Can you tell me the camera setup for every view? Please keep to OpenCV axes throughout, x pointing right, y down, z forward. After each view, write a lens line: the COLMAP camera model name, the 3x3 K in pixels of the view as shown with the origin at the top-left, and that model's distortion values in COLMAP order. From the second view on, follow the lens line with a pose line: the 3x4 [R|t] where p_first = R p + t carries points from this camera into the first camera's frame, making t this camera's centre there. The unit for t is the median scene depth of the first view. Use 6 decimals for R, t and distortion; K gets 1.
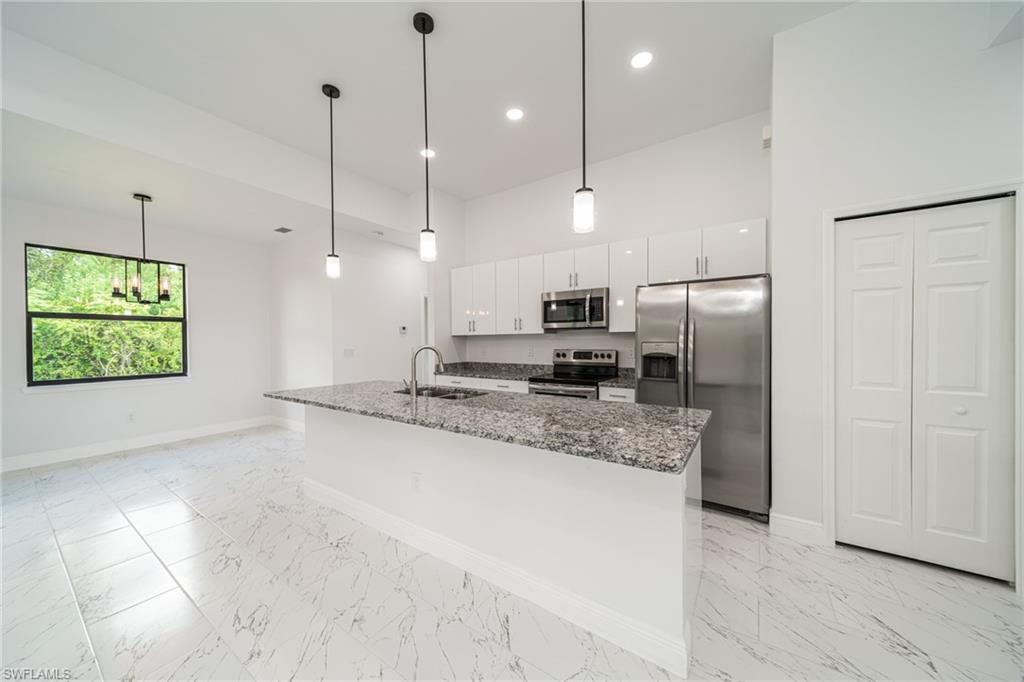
lens RADIAL K [[356.0, 0, 512.1], [0, 356.0, 343.6], [0, 0, 1]] dist [0.007601, -0.000491]
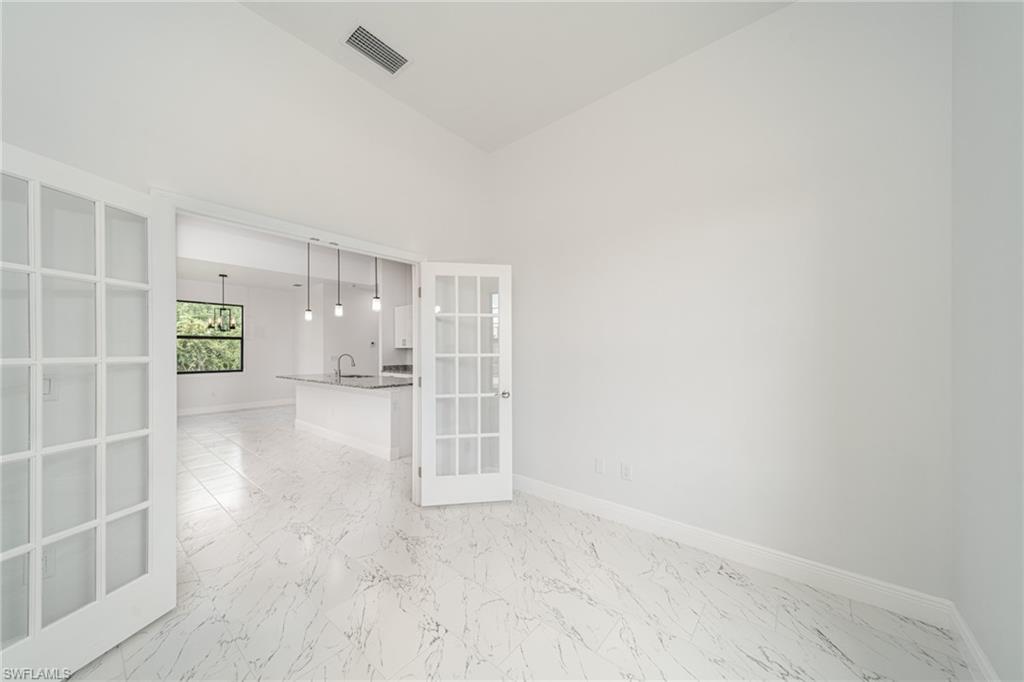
lens RADIAL K [[356.0, 0, 512.5], [0, 356.0, 349.5], [0, 0, 1]] dist [0.007601, -0.000491]
pose [[0.995508, 0.003667, -0.094611, 0.620274], [-0.004986, 0.999894, -0.013712, 0.003415], [0.094550, 0.014122, 0.995420, -0.672810]]
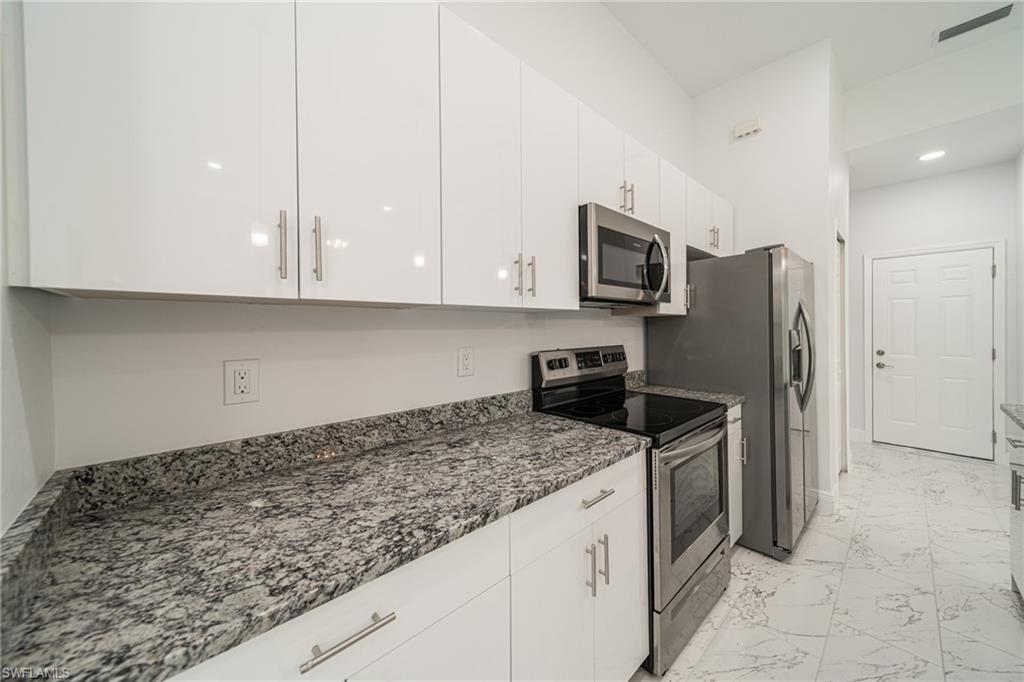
lens RADIAL K [[356.0, 0, 514.7], [0, 356.0, 329.0], [0, 0, 1]] dist [0.007601, -0.000491]
pose [[0.232499, 0.004636, 0.972586, -0.298832], [0.014969, 0.999853, -0.008344, -0.006417], [-0.972482, 0.016499, 0.232395, 0.988727]]
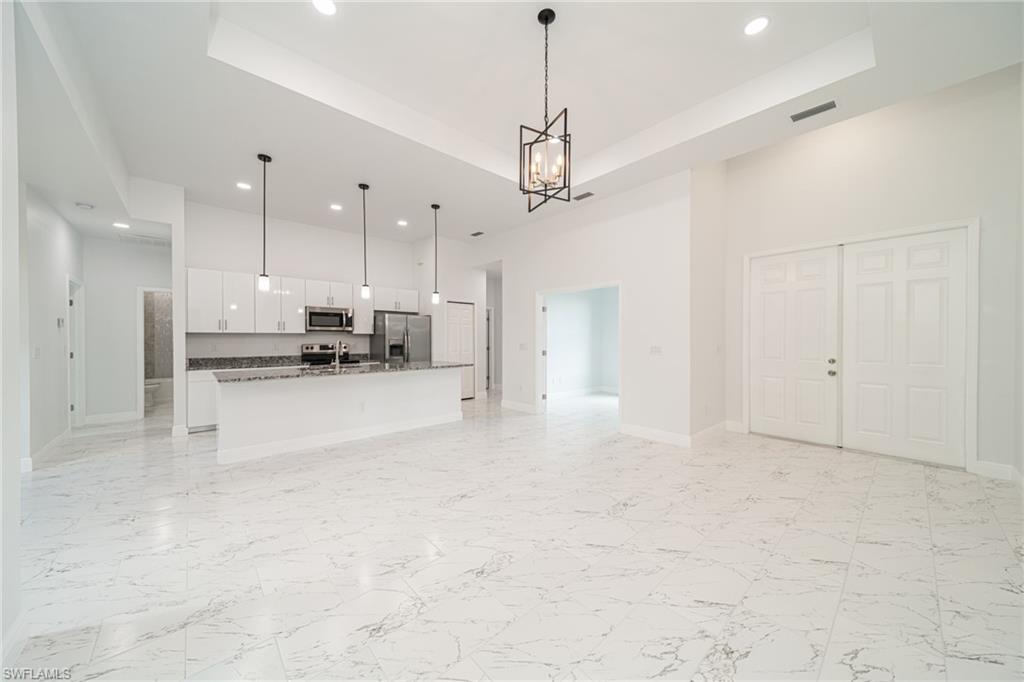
lens RADIAL K [[356.0, 0, 515.4], [0, 356.0, 338.1], [0, 0, 1]] dist [0.007601, -0.000491]
pose [[0.232896, 0.007575, 0.972472, -1.150841], [0.005411, 0.999944, -0.009085, 0.009605], [-0.972487, 0.007378, 0.232842, -0.186117]]
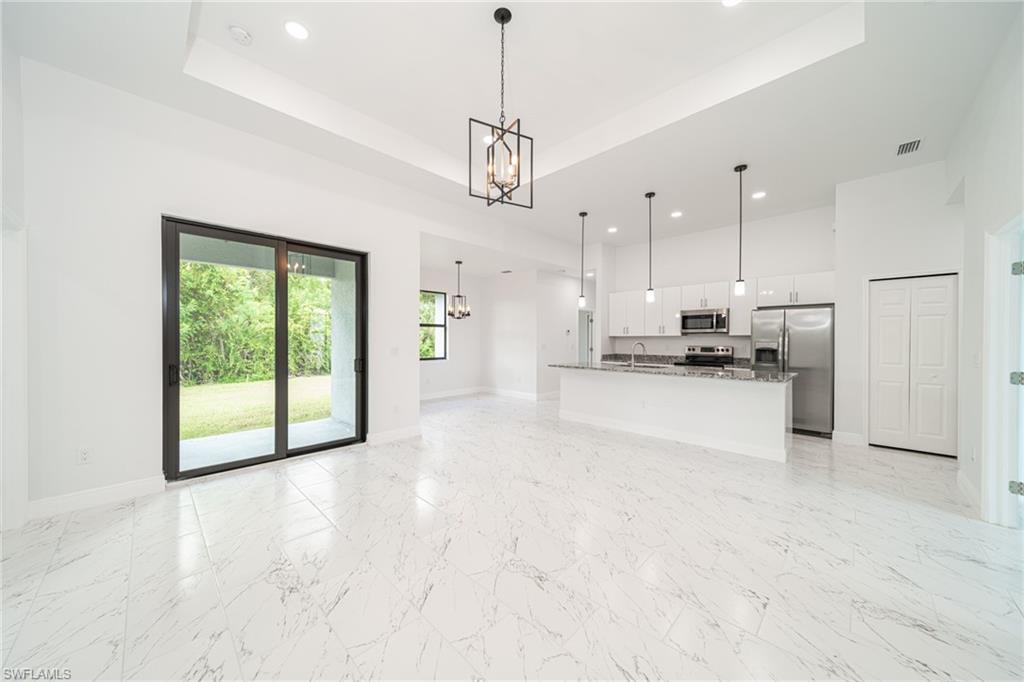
lens RADIAL K [[356.0, 0, 509.9], [0, 356.0, 342.8], [0, 0, 1]] dist [0.007601, -0.000491]
pose [[0.983613, 0.010230, -0.180000, -0.380745], [-0.010004, 0.999948, 0.002167, 0.007572], [0.180013, -0.000330, 0.983664, -0.716109]]
